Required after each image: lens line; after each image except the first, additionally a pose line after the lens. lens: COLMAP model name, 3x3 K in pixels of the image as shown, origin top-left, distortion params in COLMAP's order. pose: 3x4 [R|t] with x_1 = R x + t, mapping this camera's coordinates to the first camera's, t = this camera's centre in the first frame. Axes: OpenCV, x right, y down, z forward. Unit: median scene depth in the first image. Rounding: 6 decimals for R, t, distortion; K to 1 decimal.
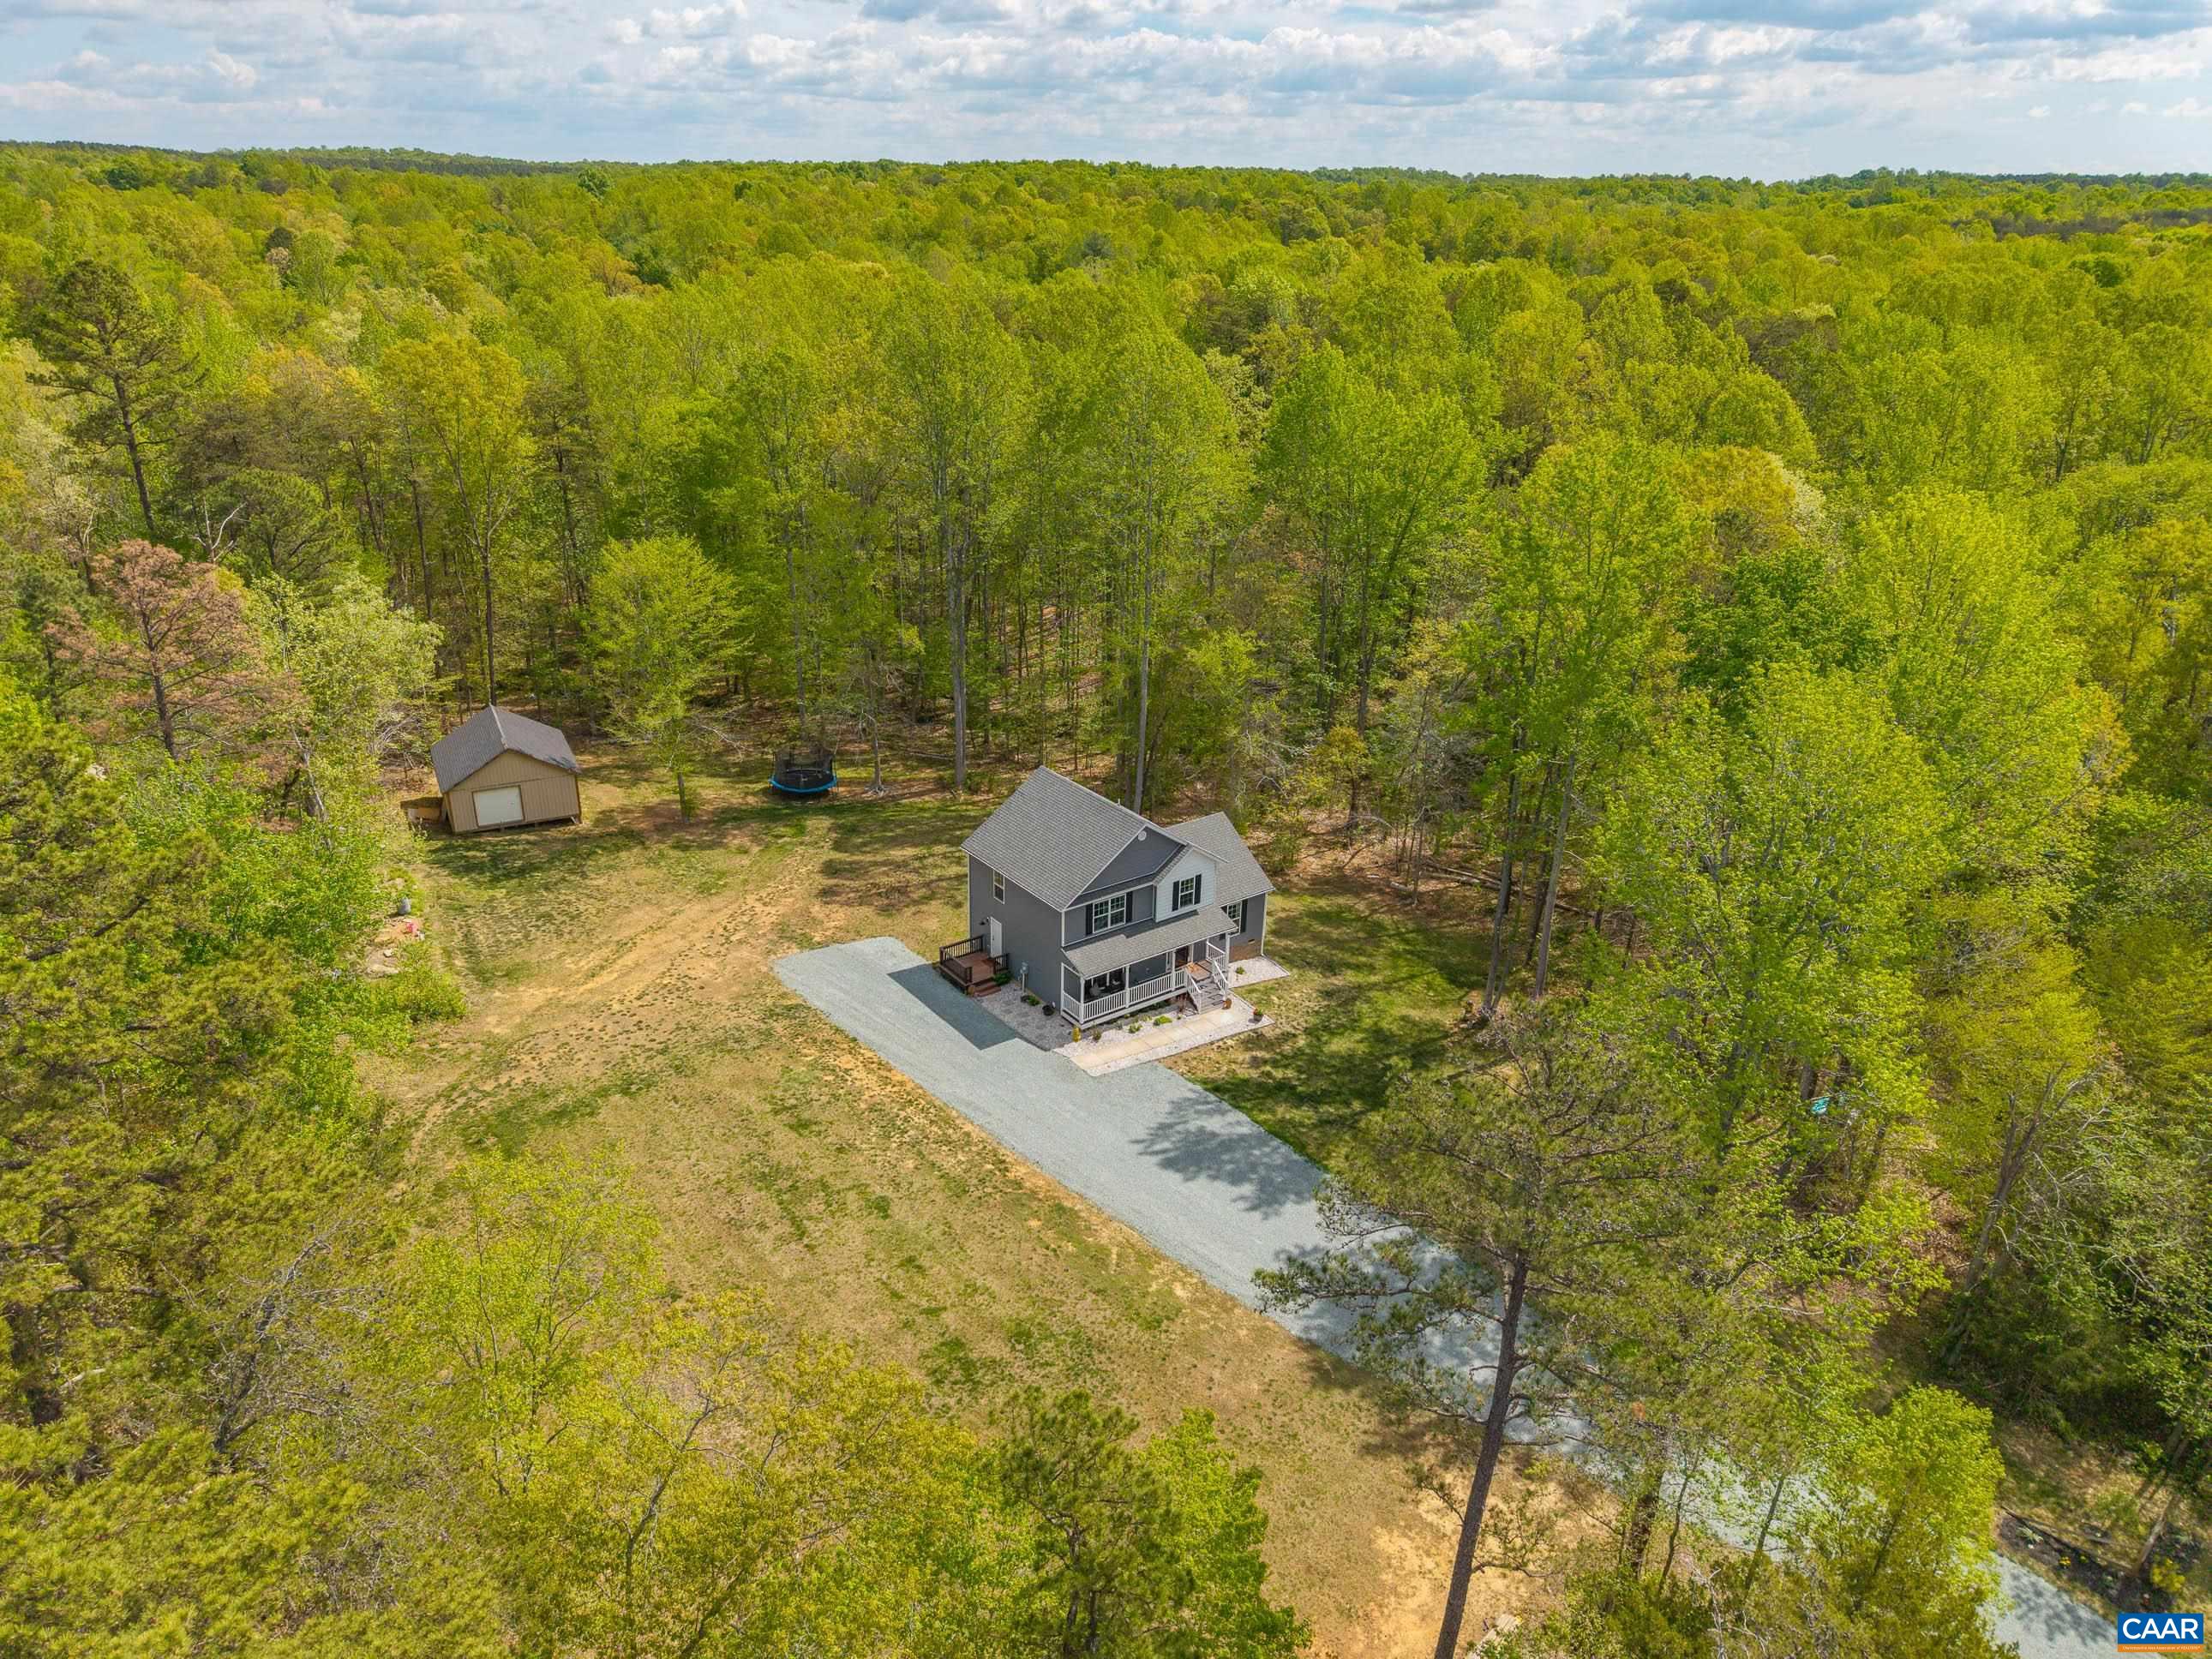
lens RADIAL K [[1494.1, 0, 1155.9], [0, 1494.1, 762.0], [0, 0, 1]] dist [0.010460, -0.009522]
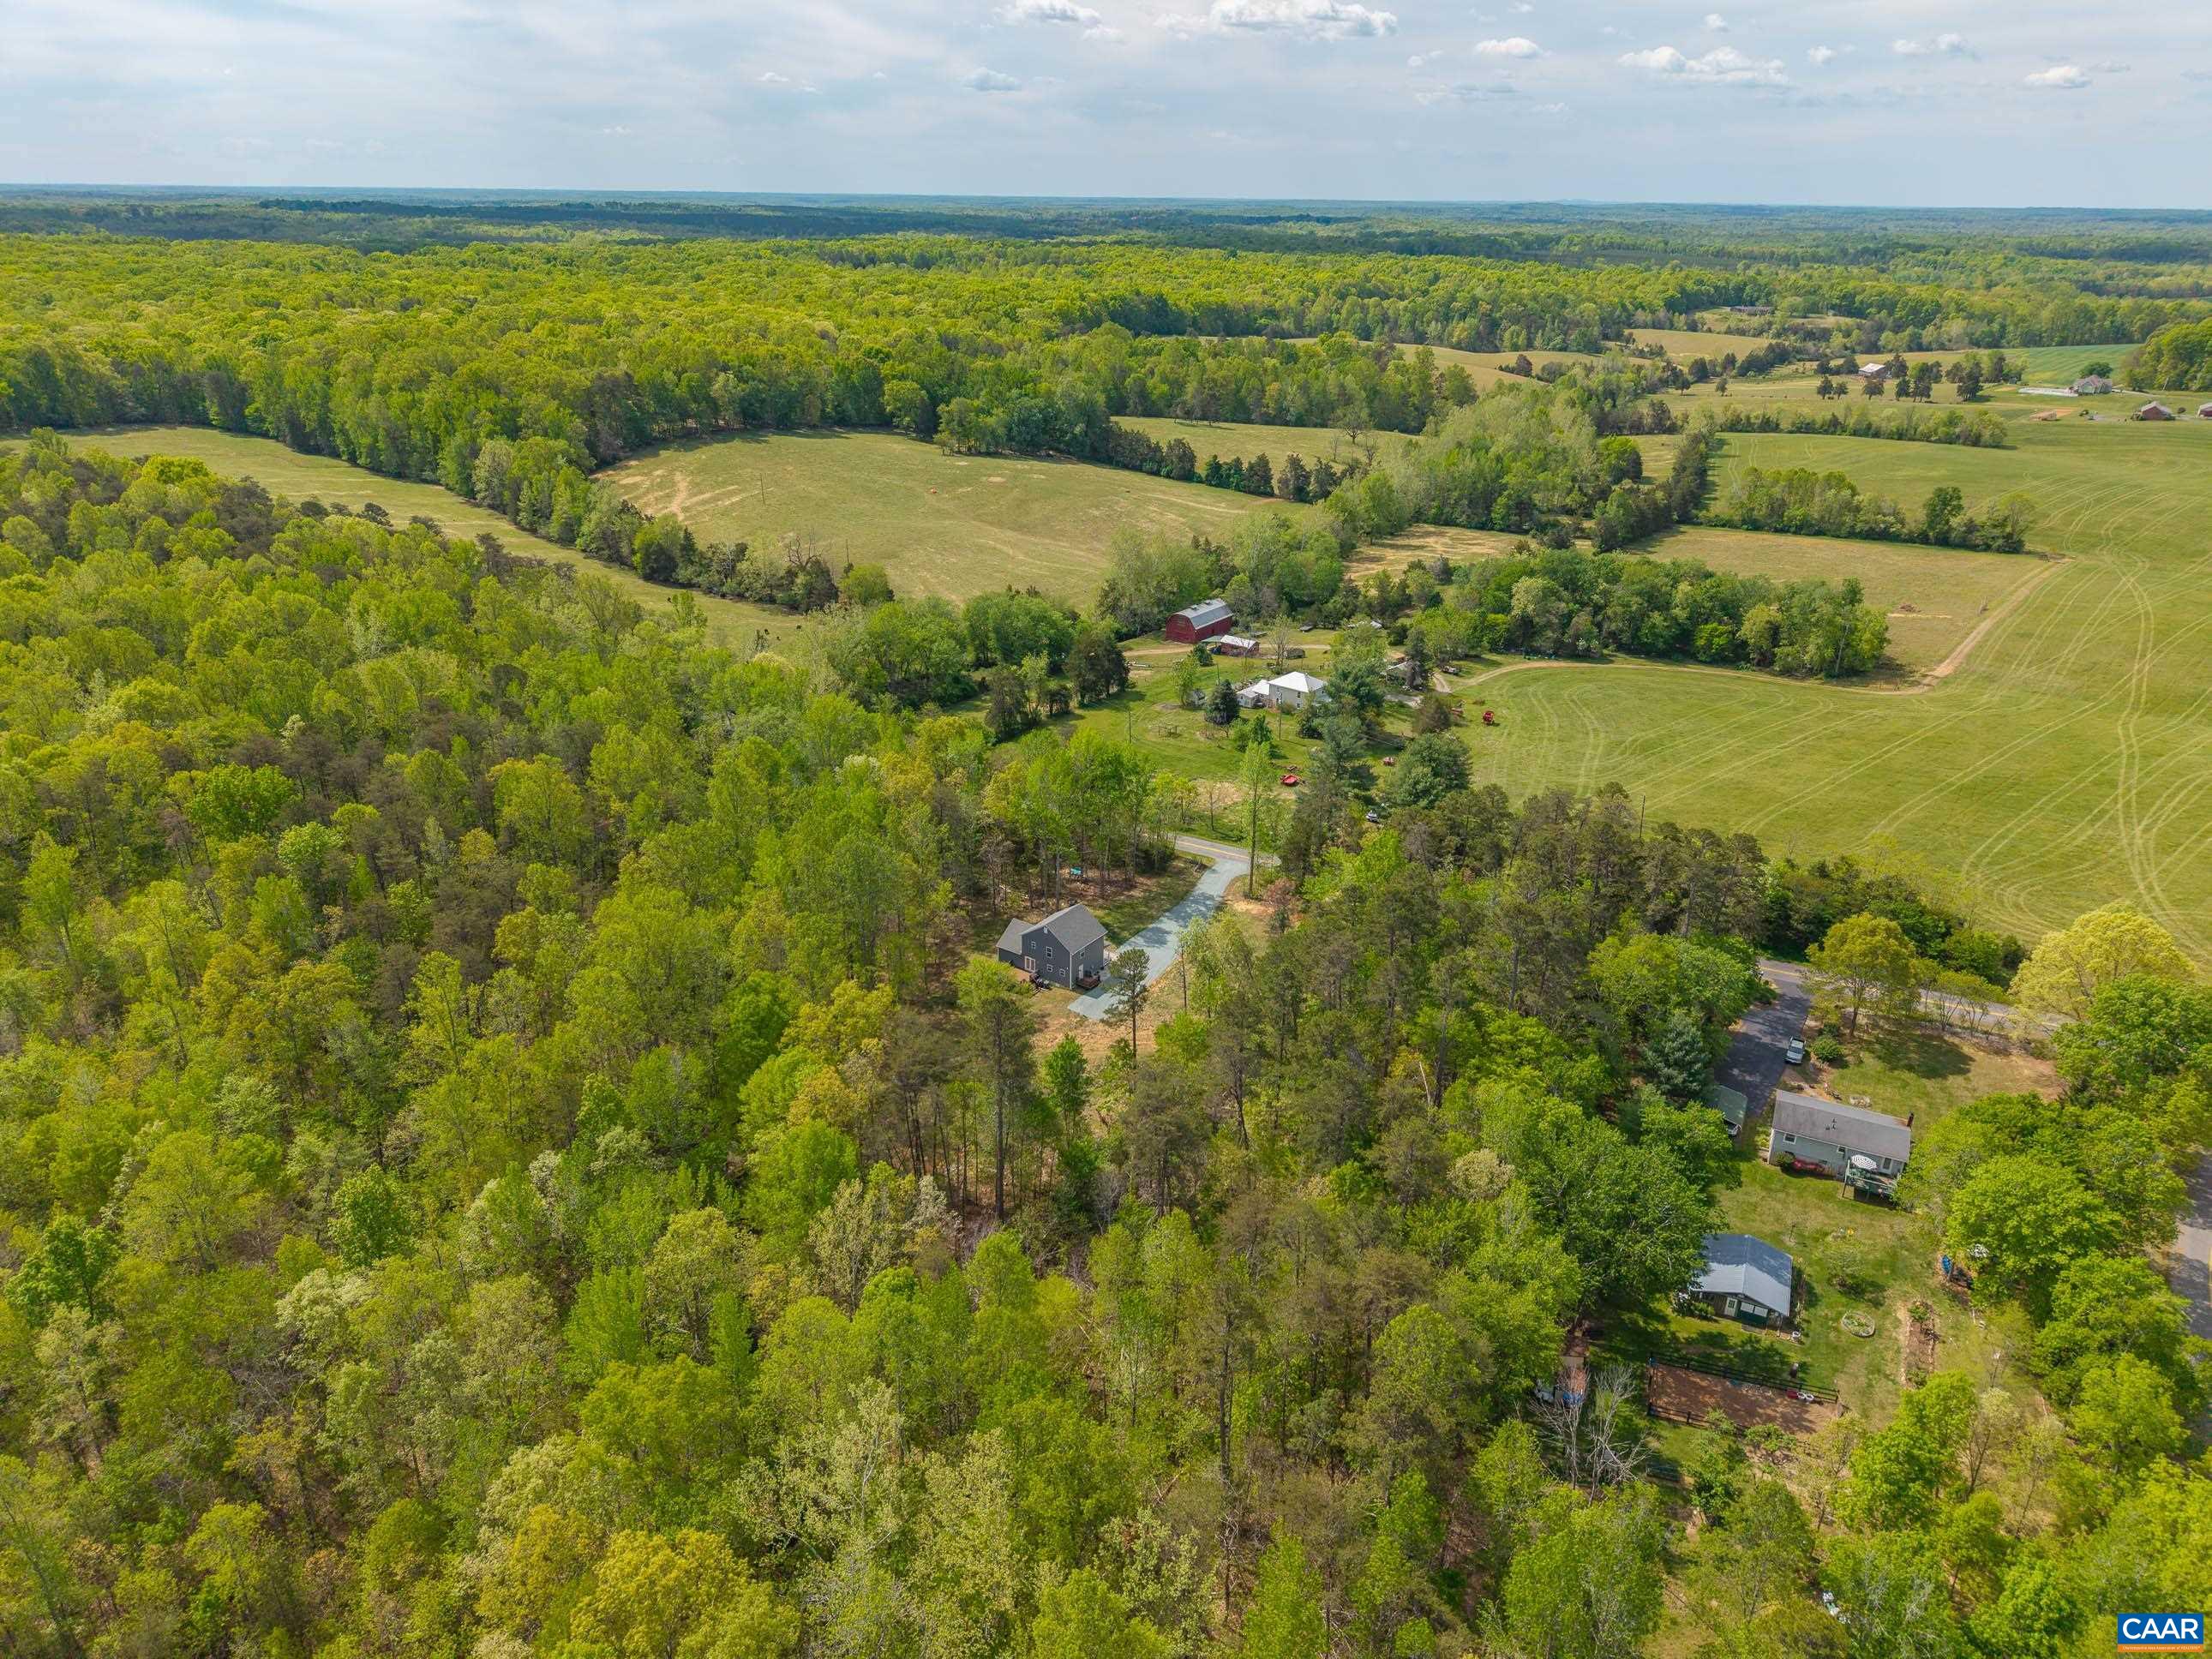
lens RADIAL K [[1494.1, 0, 1105.5], [0, 1494.1, 845.9], [0, 0, 1]] dist [0.010460, -0.009522]
pose [[-0.289969, -0.416118, 0.861838, -2.617418], [0.319146, 0.806938, 0.496988, -1.564083], [-0.902255, 0.419163, -0.101185, 1.191179]]
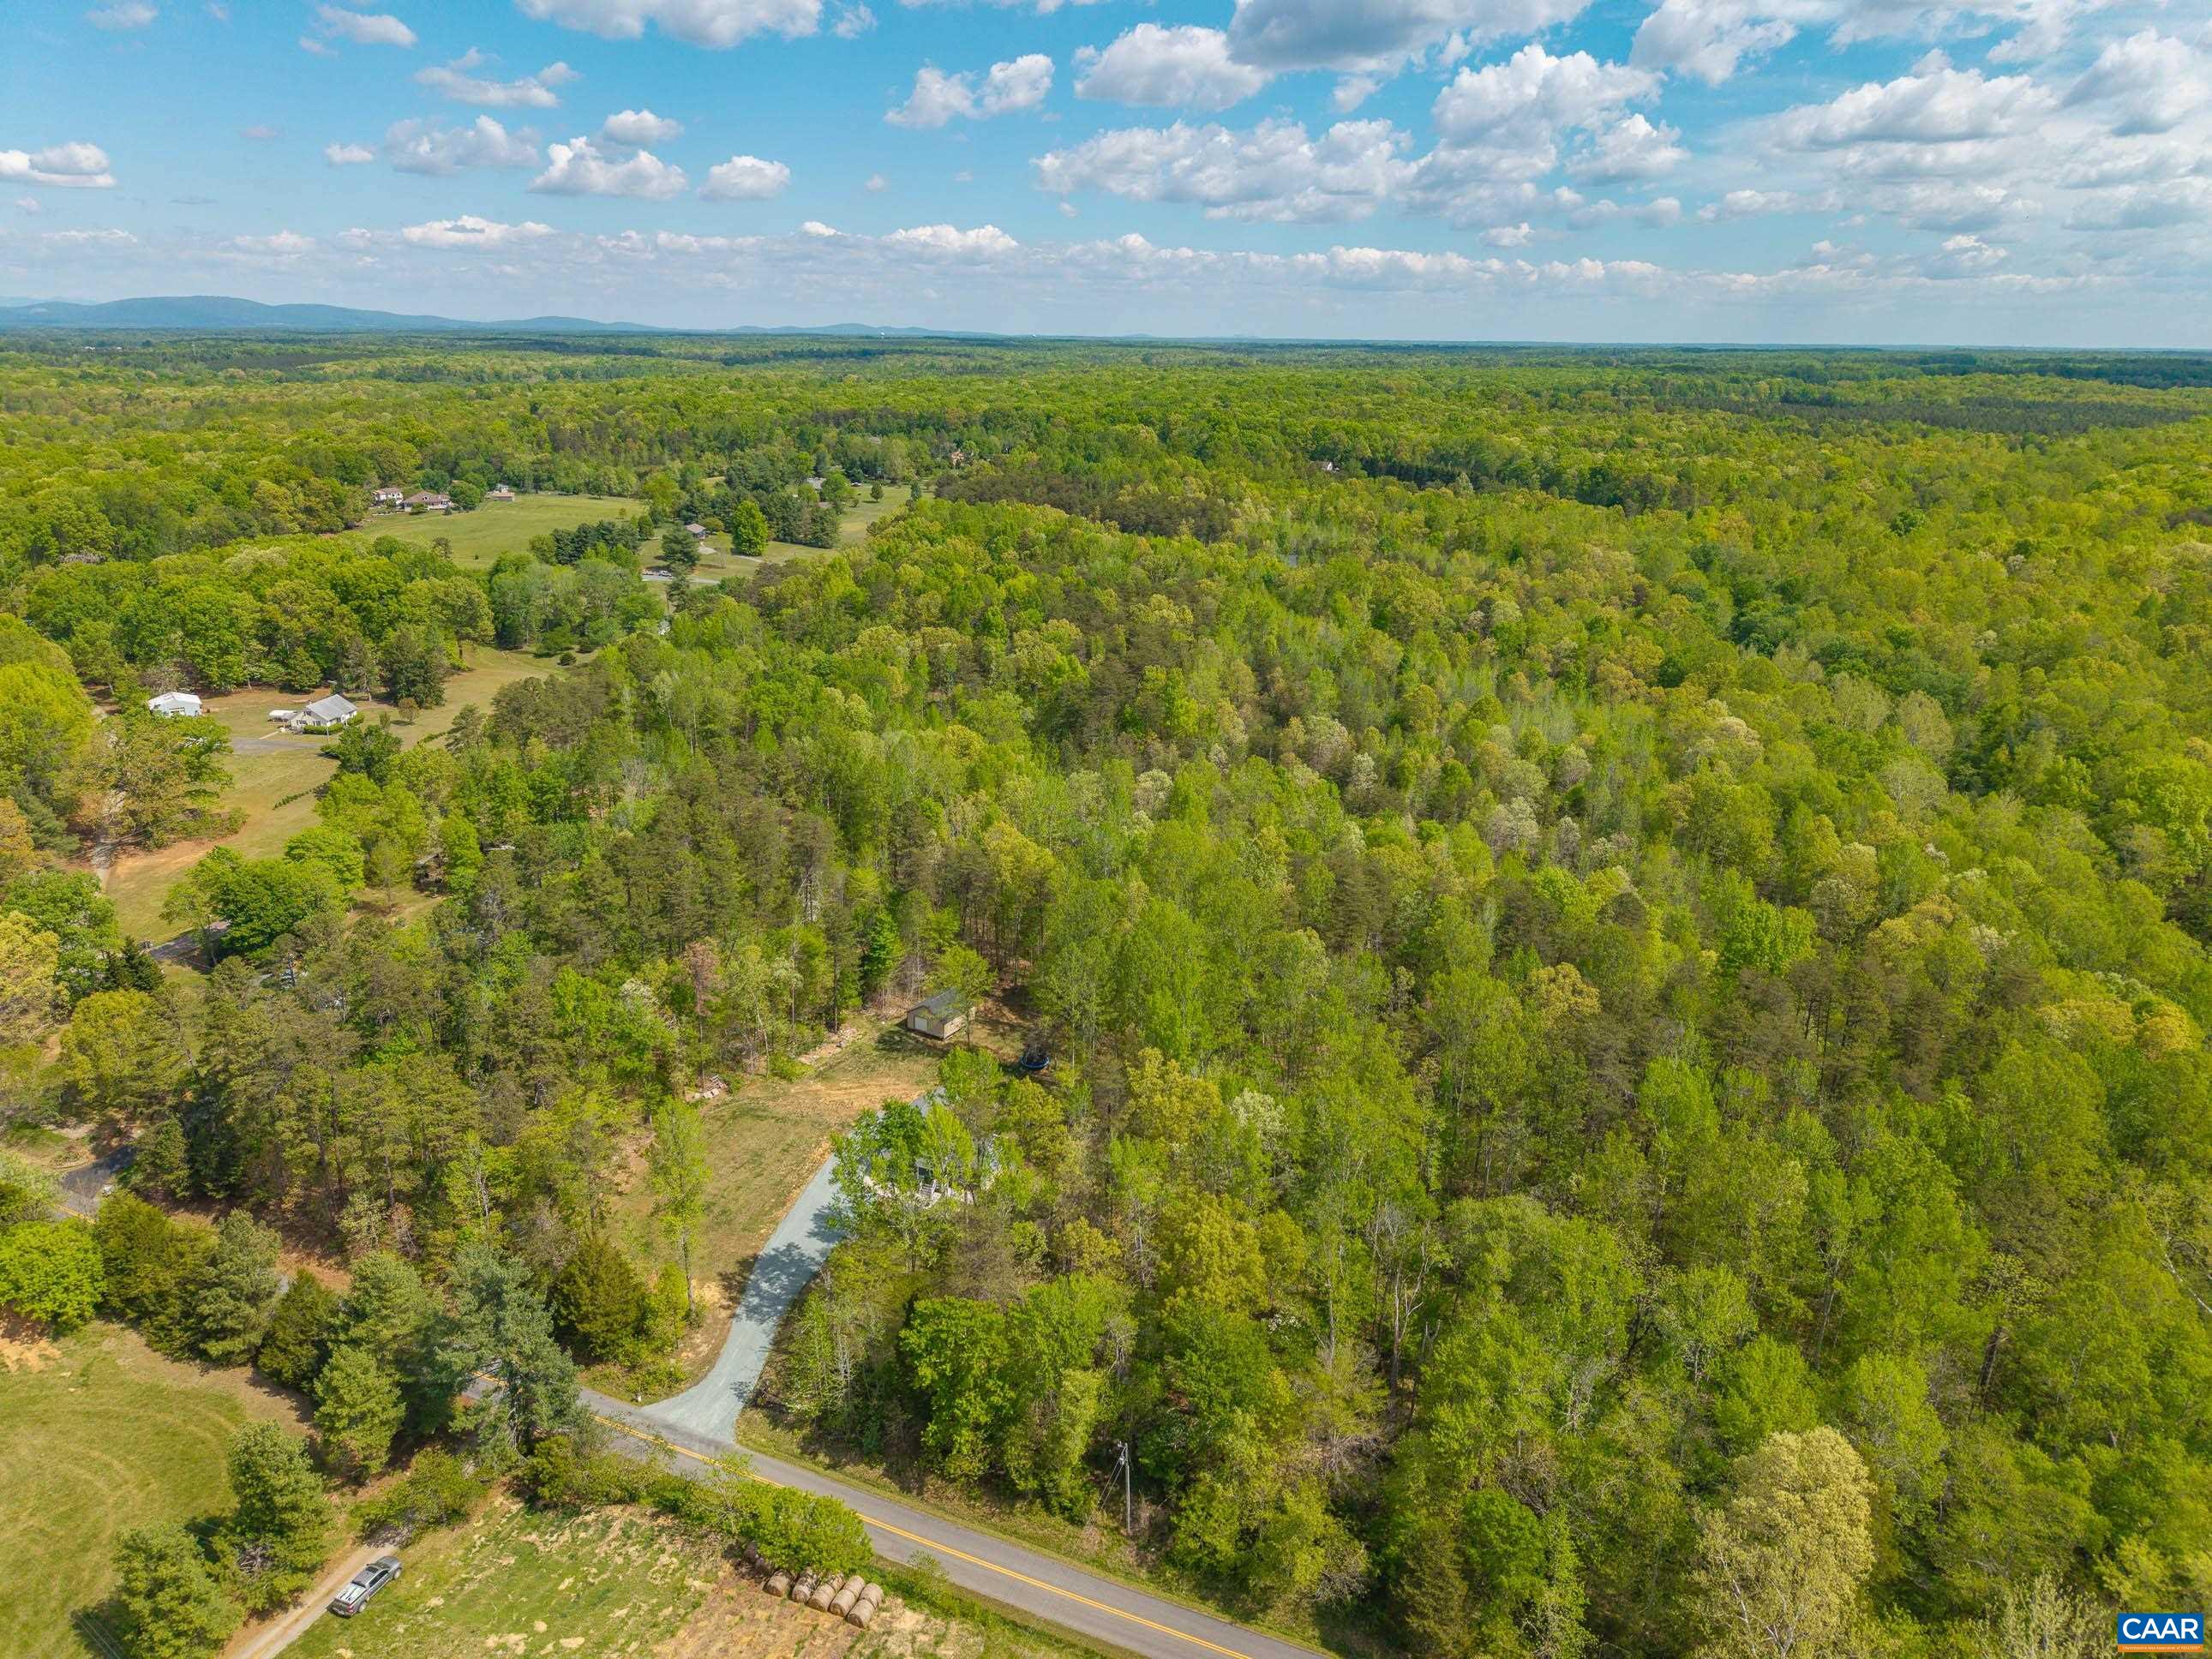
lens RADIAL K [[1494.1, 0, 1089.9], [0, 1494.1, 832.9], [0, 0, 1]] dist [0.010460, -0.009522]
pose [[0.500870, 0.251089, -0.828301, 2.262126], [-0.298297, 0.948442, 0.107129, -0.832578], [0.812495, 0.193422, 0.549946, -0.346855]]
